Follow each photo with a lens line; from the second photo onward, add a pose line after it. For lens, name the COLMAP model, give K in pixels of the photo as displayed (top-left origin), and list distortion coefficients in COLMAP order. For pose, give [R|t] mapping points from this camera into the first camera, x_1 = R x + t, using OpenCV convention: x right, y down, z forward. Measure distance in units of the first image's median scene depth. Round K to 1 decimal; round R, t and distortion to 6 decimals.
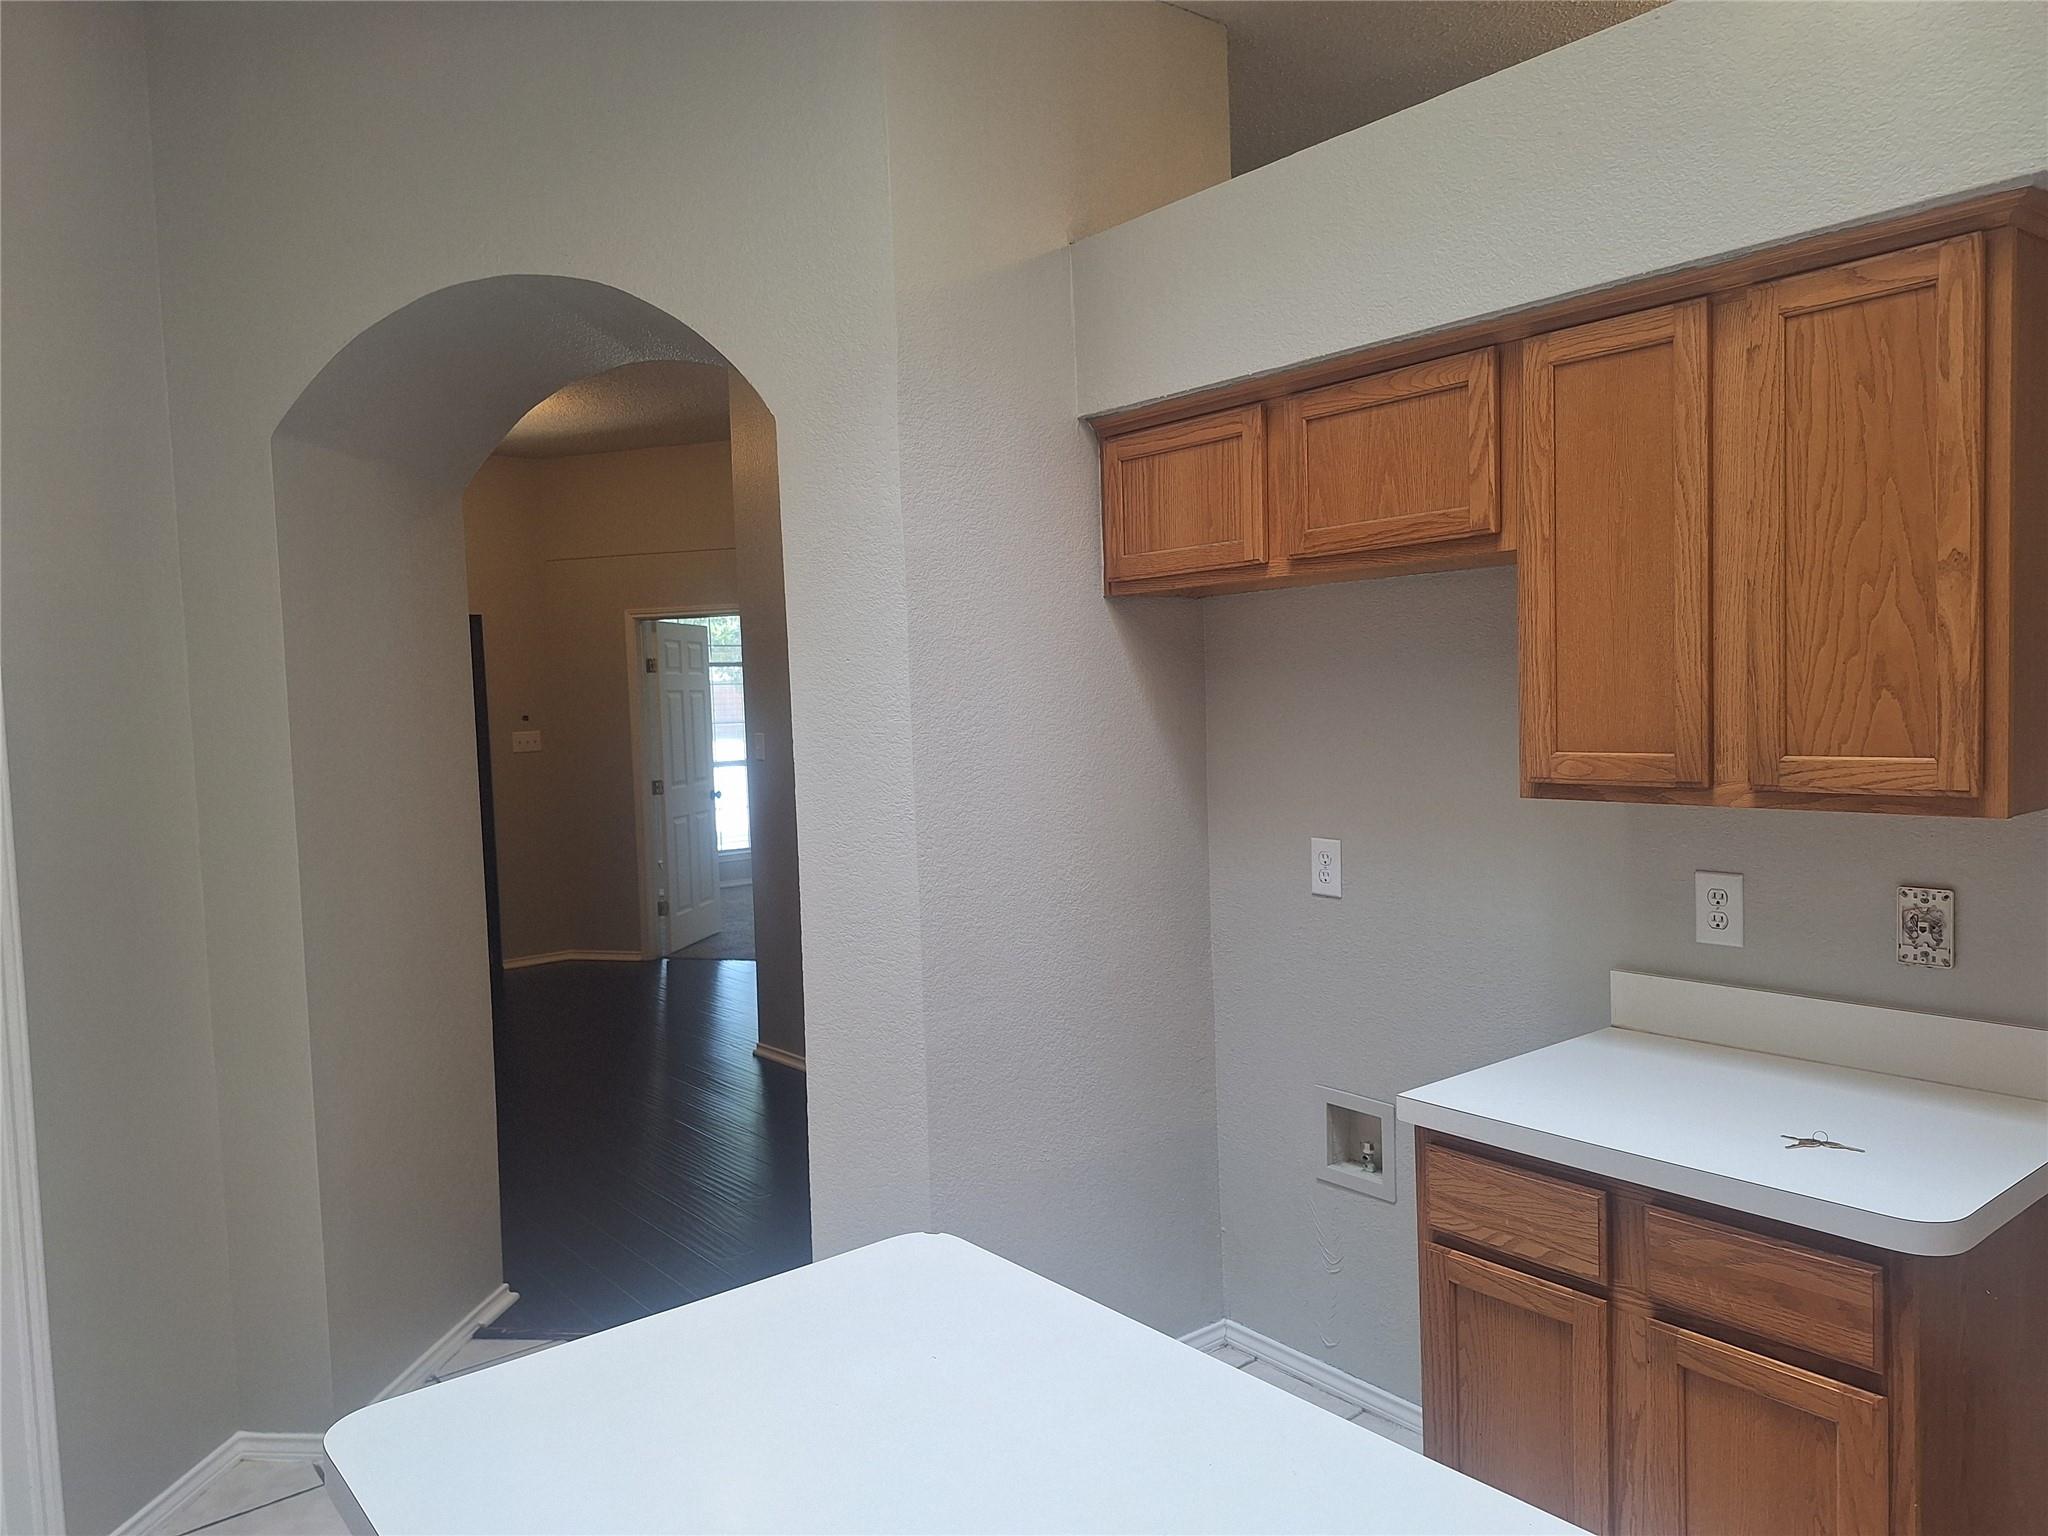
lens RADIAL K [[1334.4, 0, 1024.0], [0, 1334.4, 768.0], [0, 0, 1]] dist [0.046891, -0.108110]
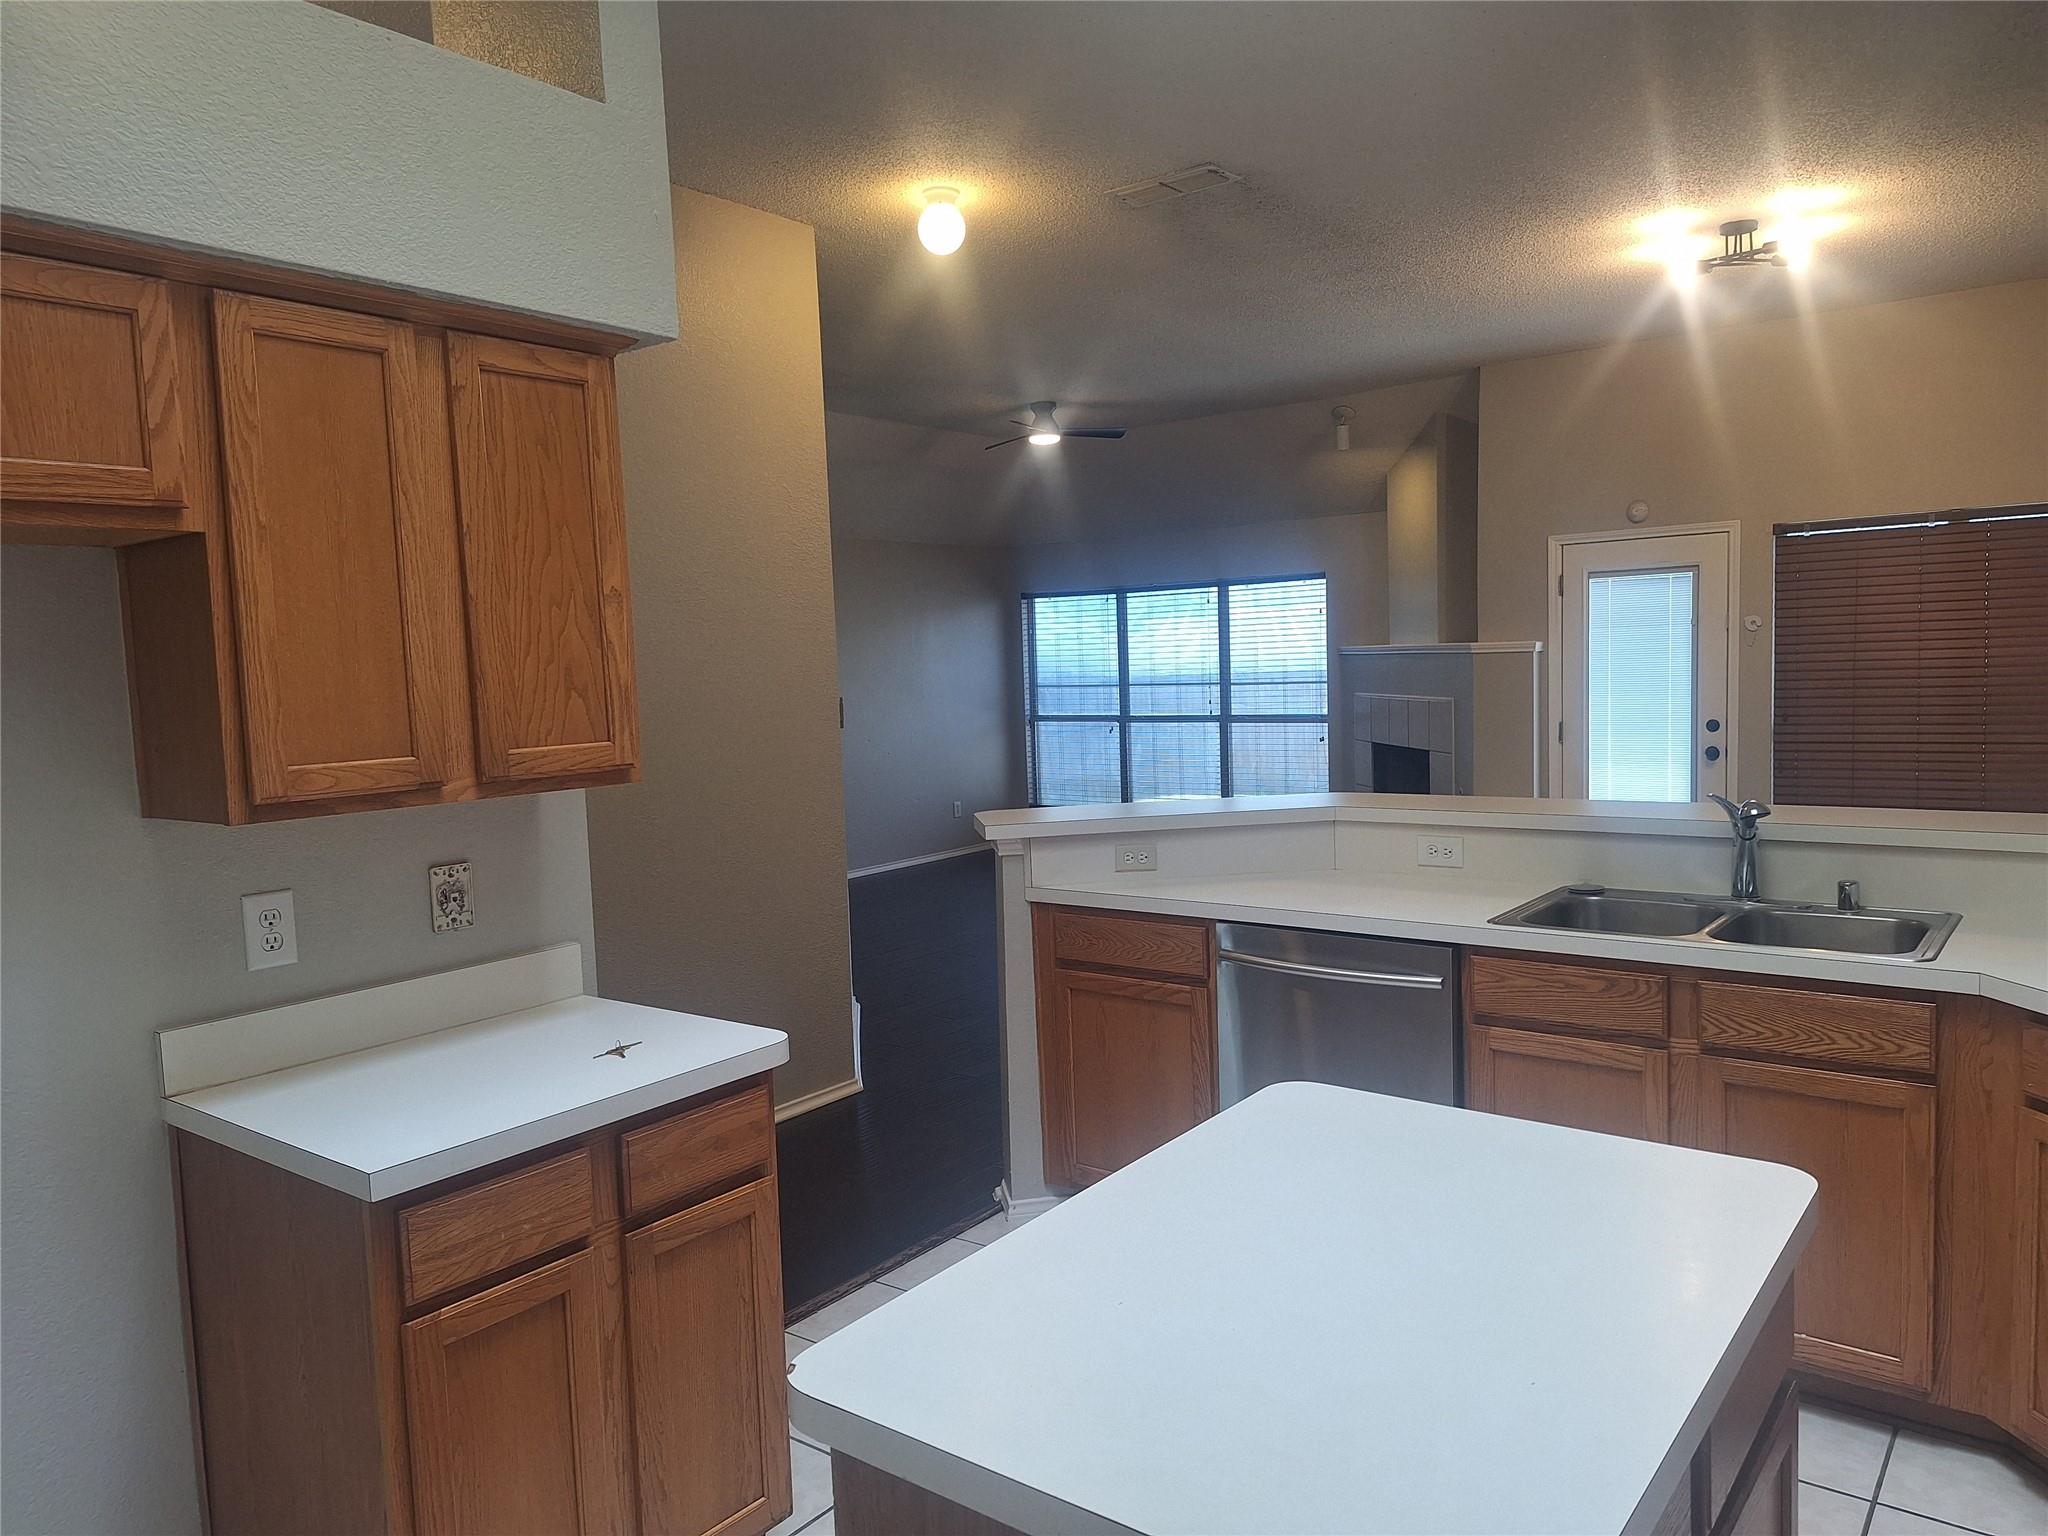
lens RADIAL K [[1391.1, 0, 1024.0], [0, 1391.1, 768.0], [0, 0, 1]] dist [0.055559, -0.075283]
pose [[-0.224493, -0.034794, 0.973854, -0.685238], [0.098527, 0.993431, 0.058206, -0.019097], [-0.969482, 0.109018, -0.219590, 0.801894]]
